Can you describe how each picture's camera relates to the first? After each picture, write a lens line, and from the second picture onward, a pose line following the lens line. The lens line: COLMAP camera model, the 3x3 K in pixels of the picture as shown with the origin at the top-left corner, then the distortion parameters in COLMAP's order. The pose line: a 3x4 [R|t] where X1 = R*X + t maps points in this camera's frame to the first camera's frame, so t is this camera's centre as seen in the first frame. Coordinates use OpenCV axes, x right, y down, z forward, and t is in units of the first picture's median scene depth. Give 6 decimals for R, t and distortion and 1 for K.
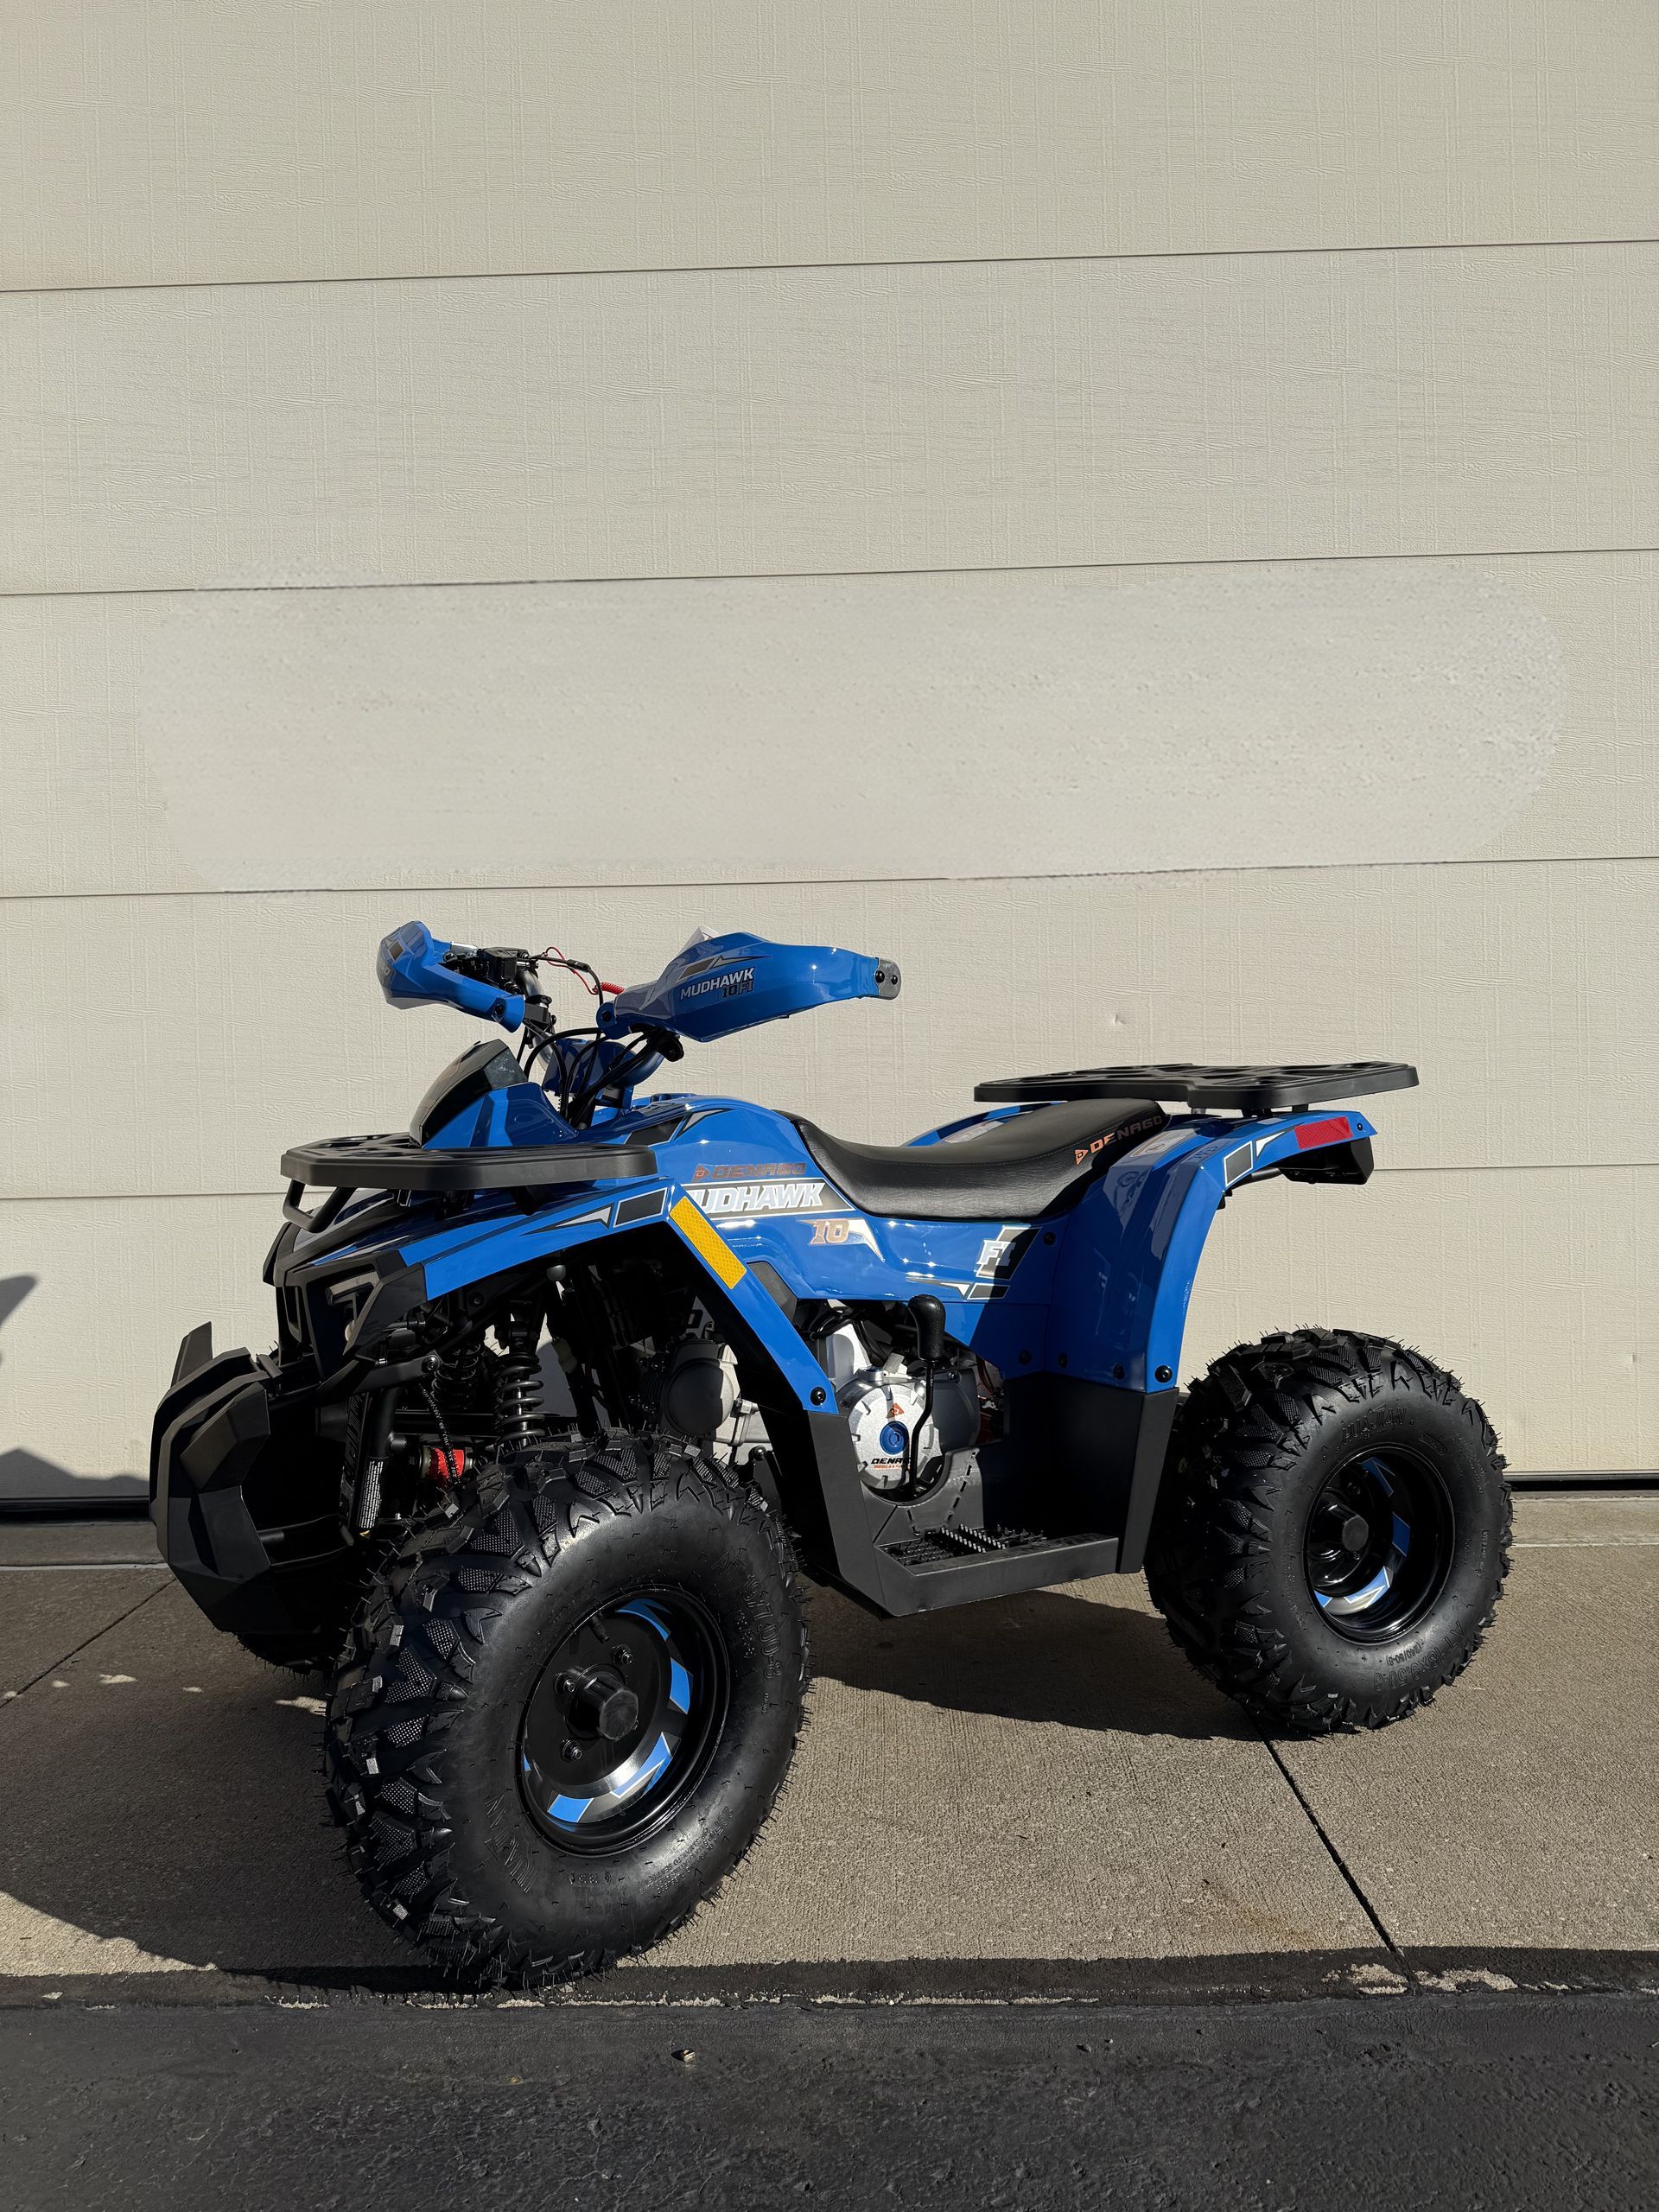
lens RADIAL K [[1581.5, 0, 828.3], [0, 1581.5, 1111.9], [0, 0, 1]] dist [-0.002410, -0.003333]
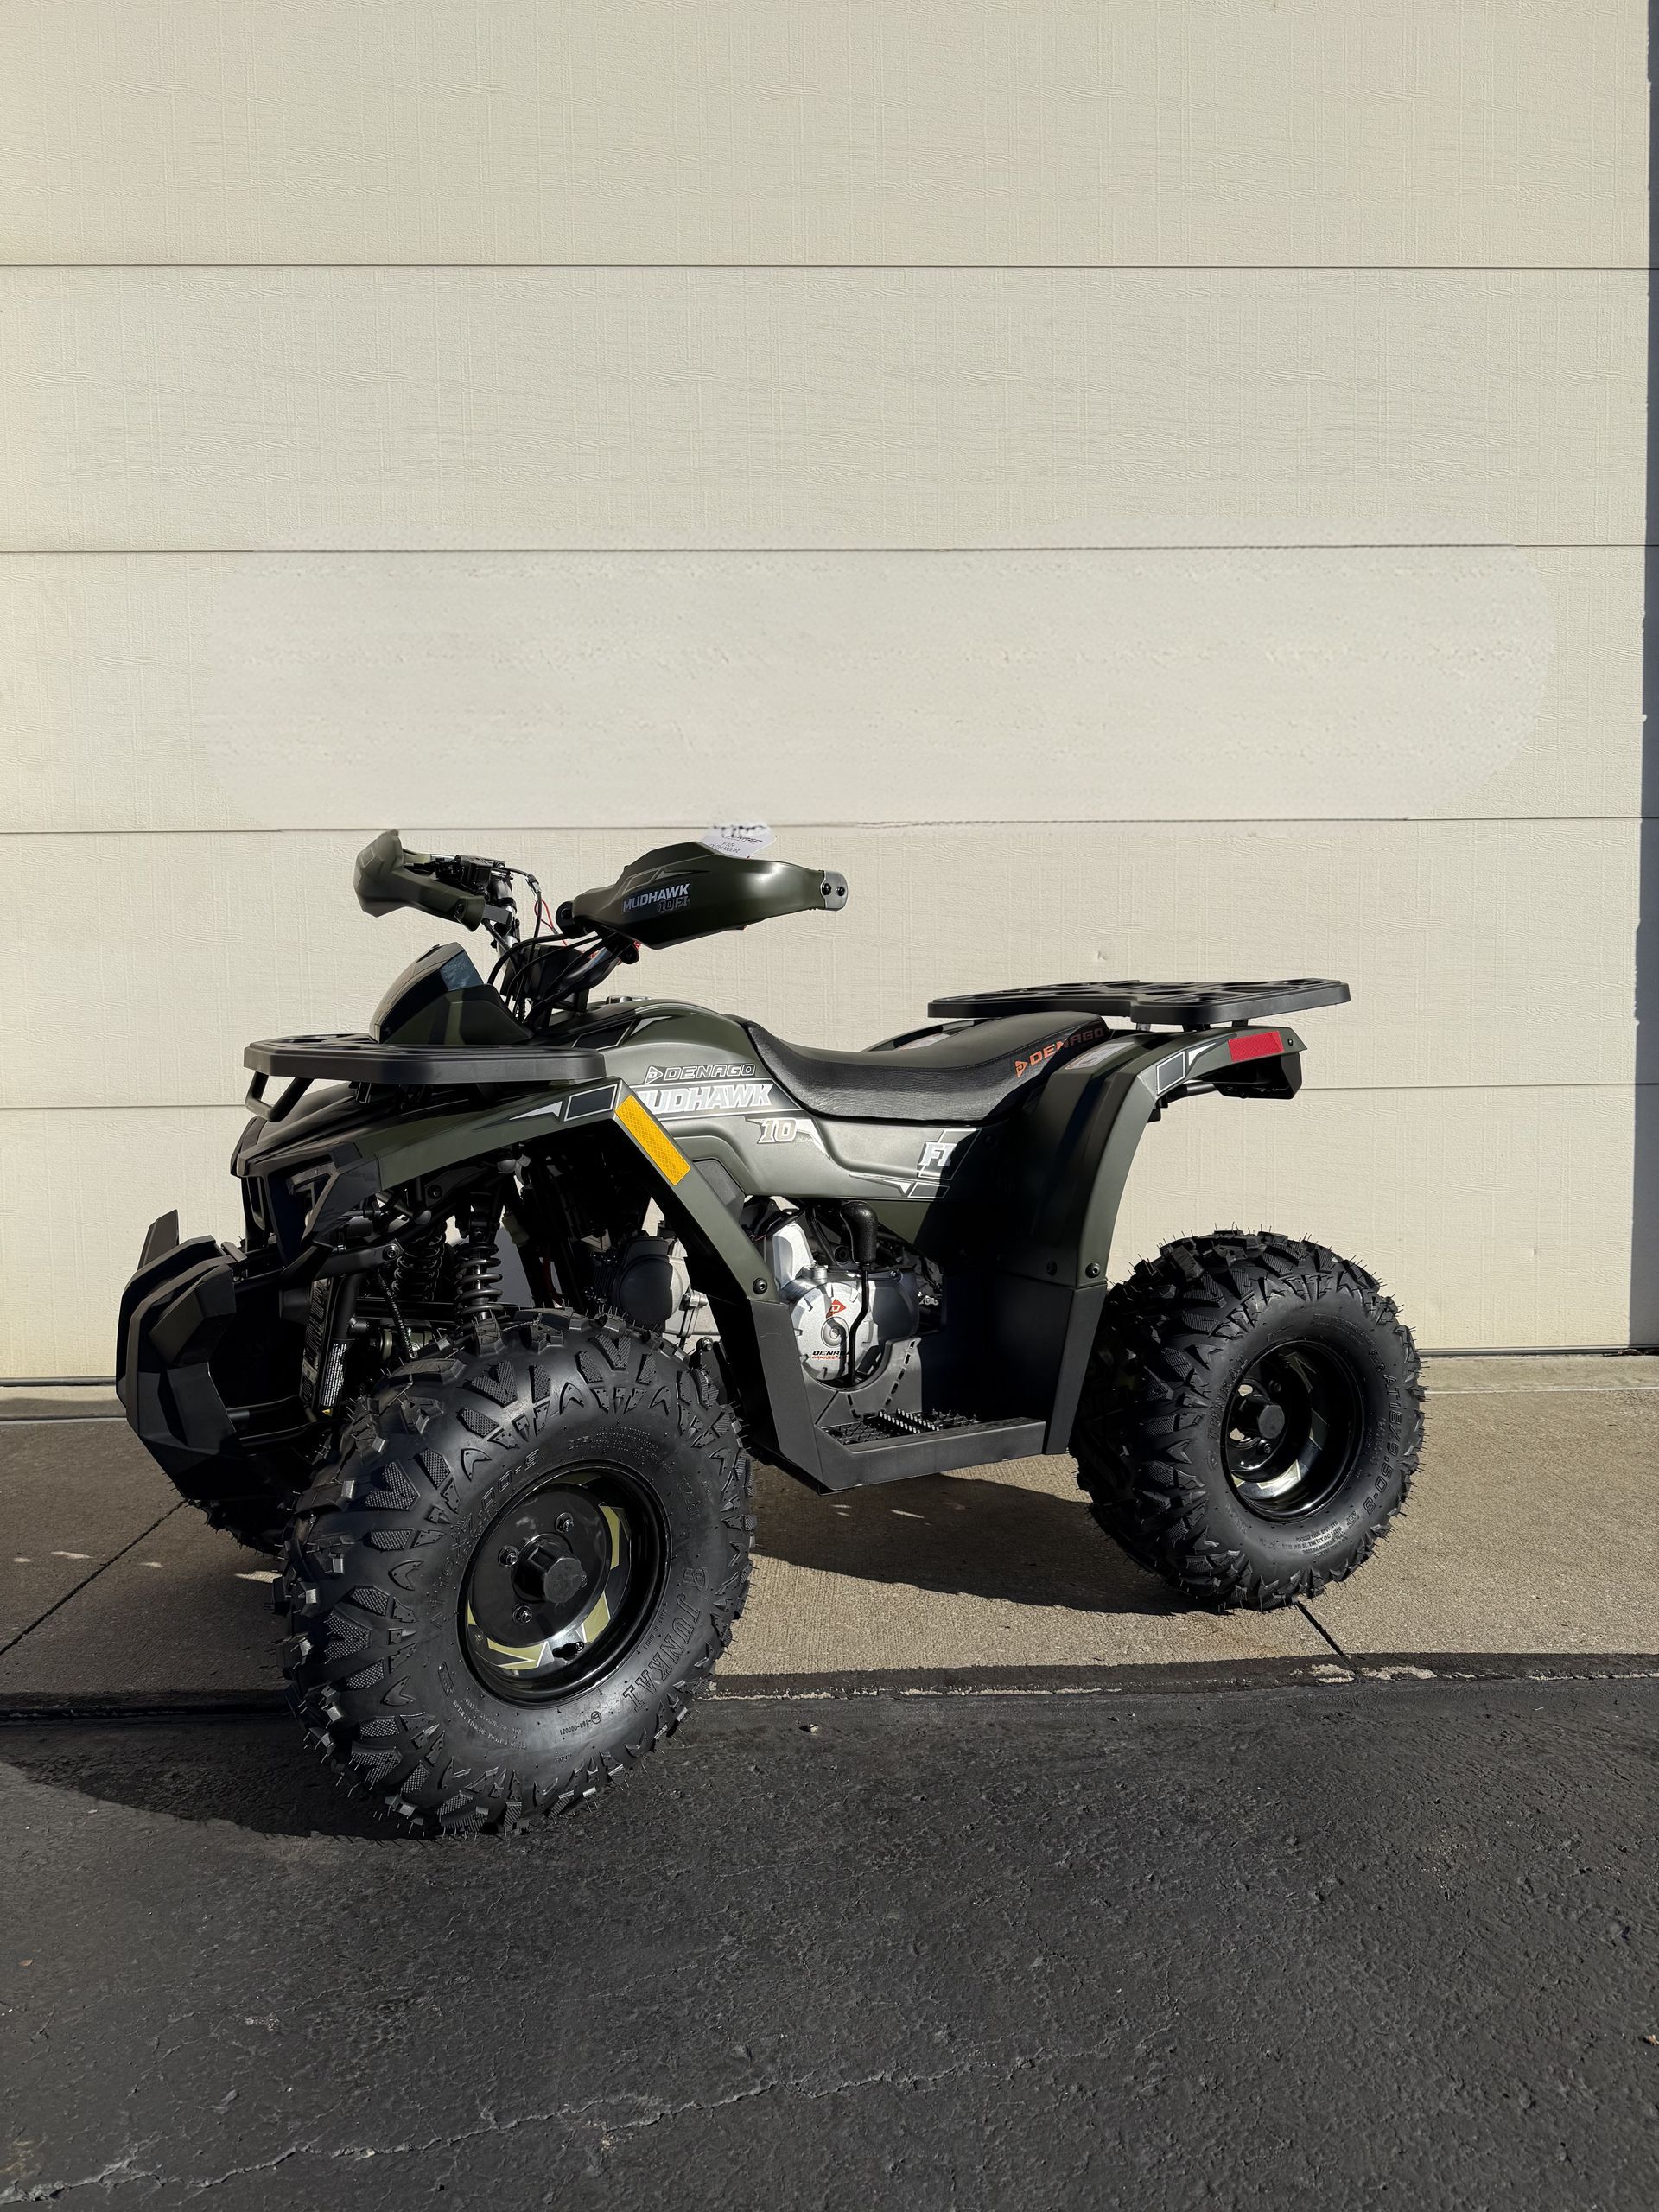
lens RADIAL K [[1581.5, 0, 828.9], [0, 1581.5, 1108.8], [0, 0, 1]] dist [-0.002410, -0.003333]
pose [[0.998717, 0.005885, 0.050304, -0.138955], [-0.008166, 0.998941, 0.045269, 0.026023], [-0.049985, -0.045622, 0.997707, -0.268583]]
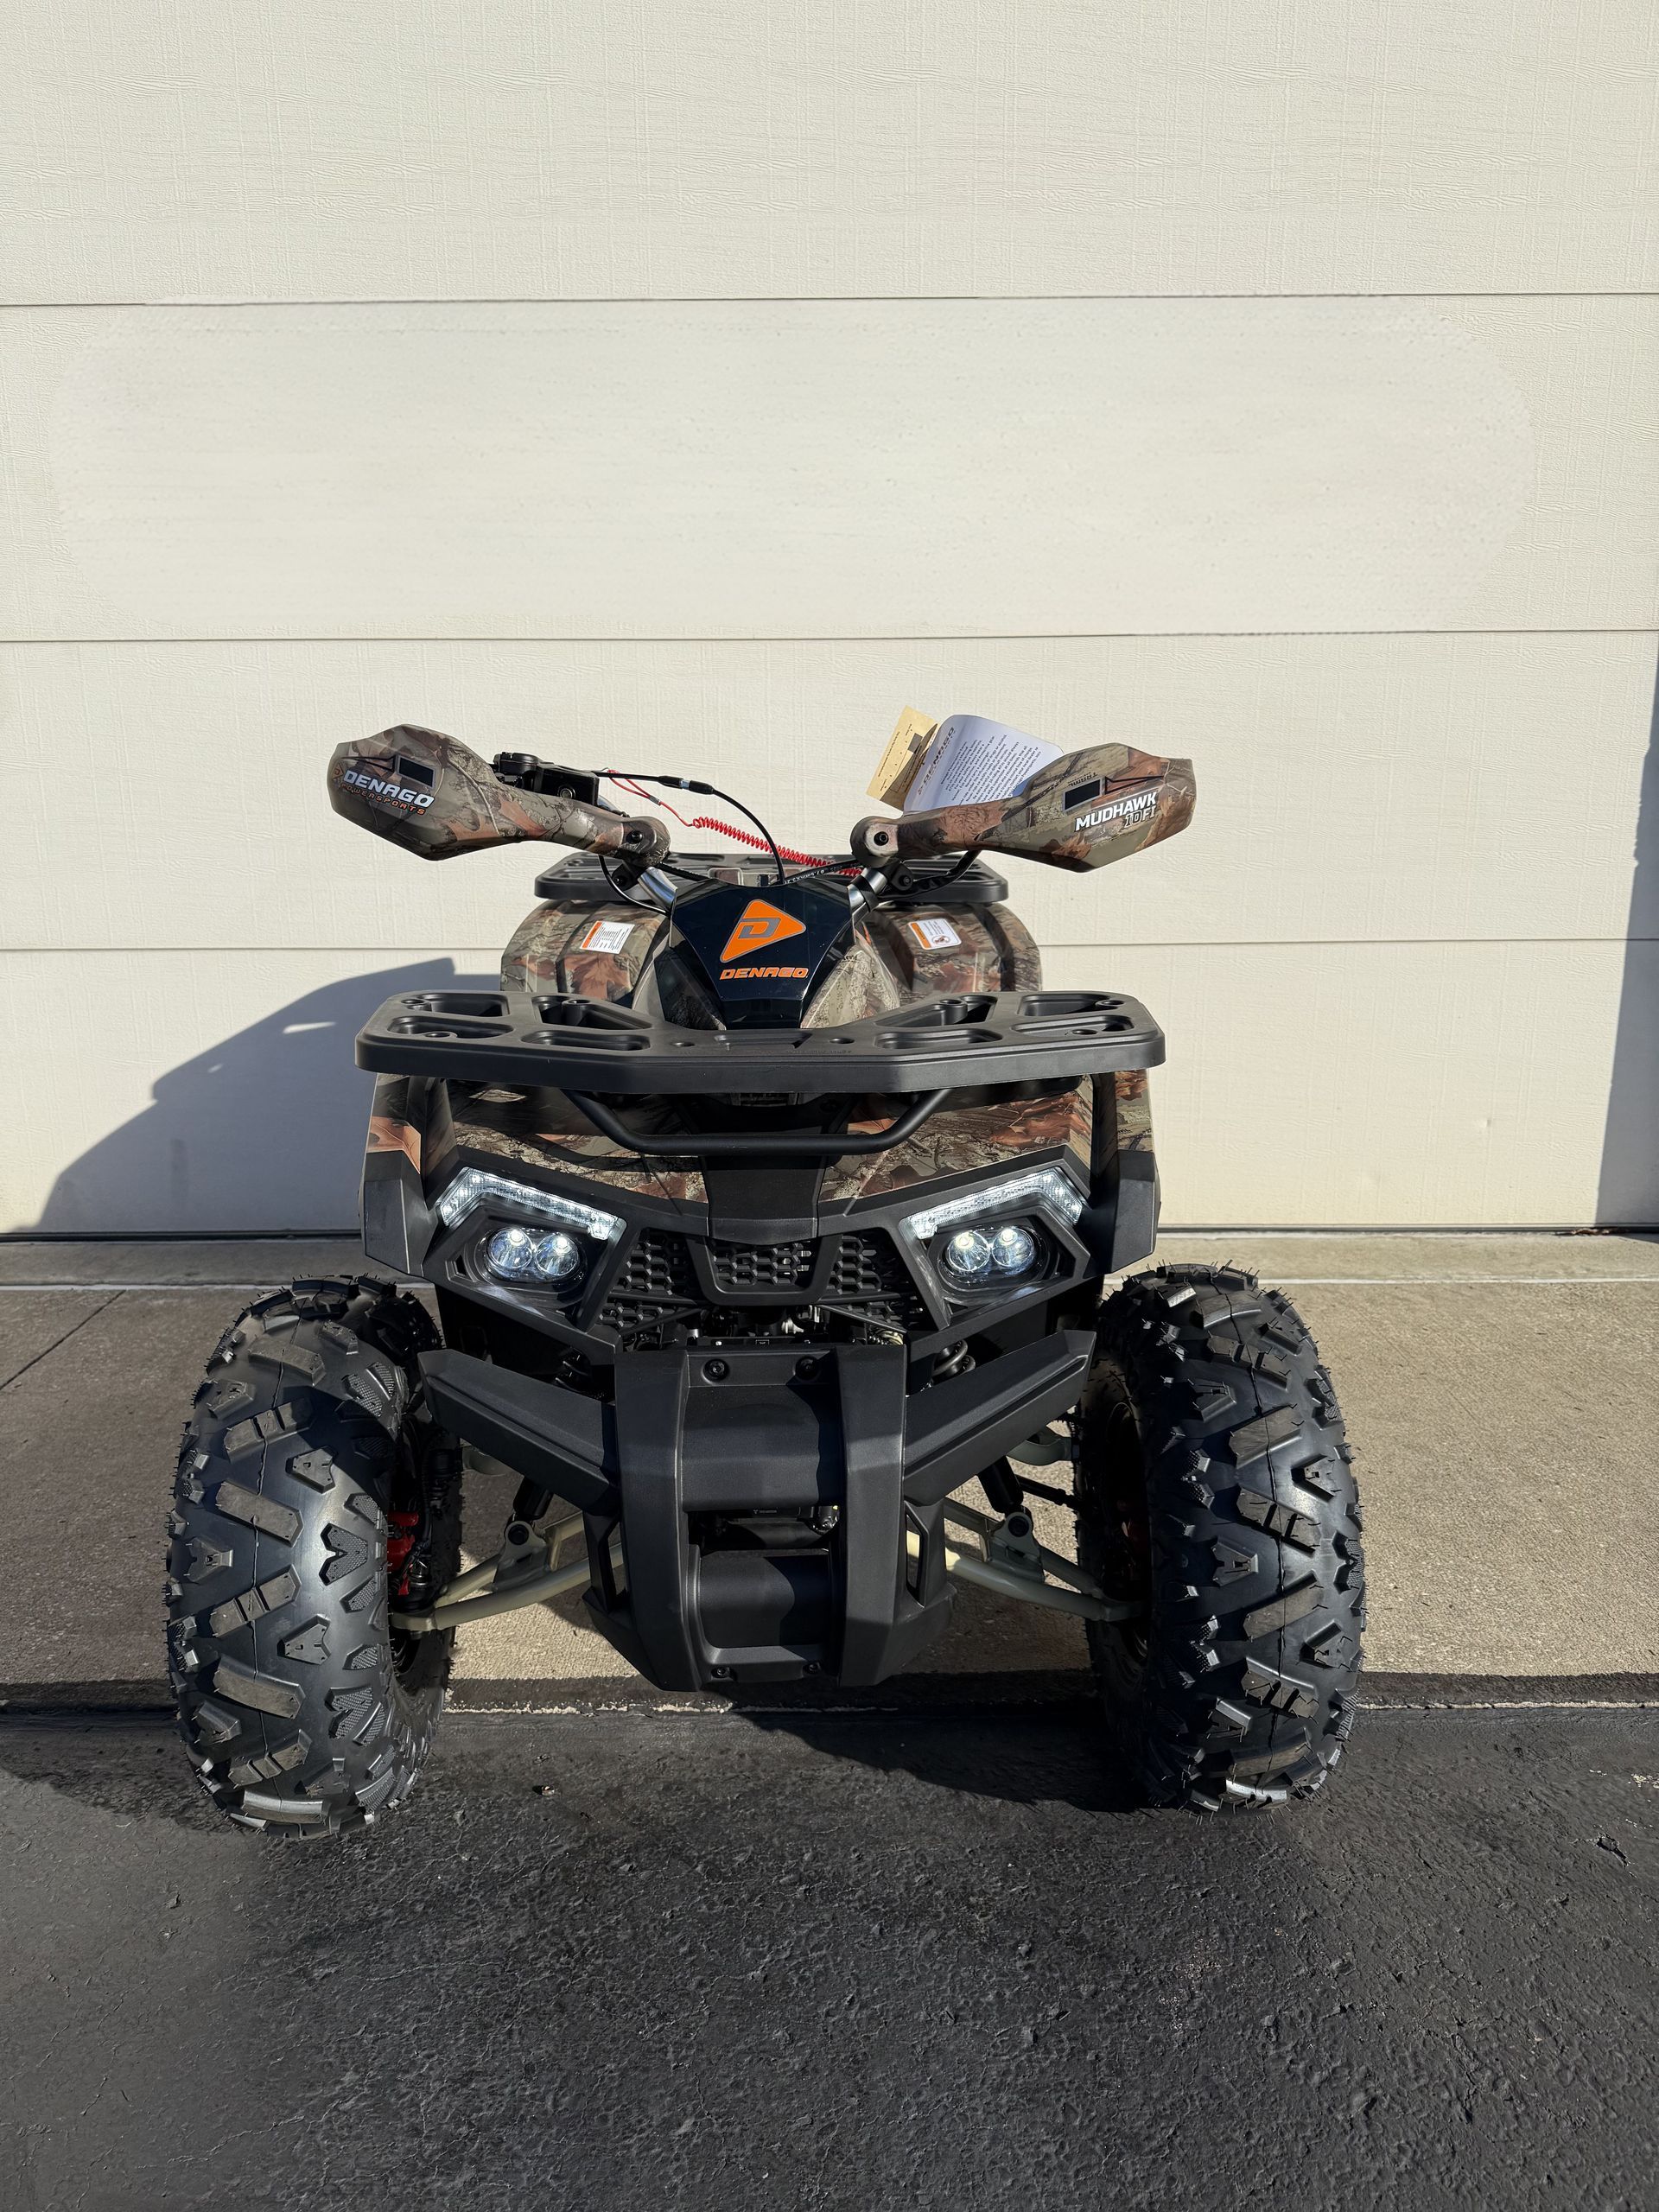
lens RADIAL K [[1581.5, 0, 825.3], [0, 1581.5, 1107.6], [0, 0, 1]] dist [-0.002410, -0.003333]
pose [[0.999711, 0.011066, 0.021346, 0.087122], [-0.015337, 0.977214, 0.211702, -0.124893], [-0.018517, -0.211968, 0.977101, -0.054064]]
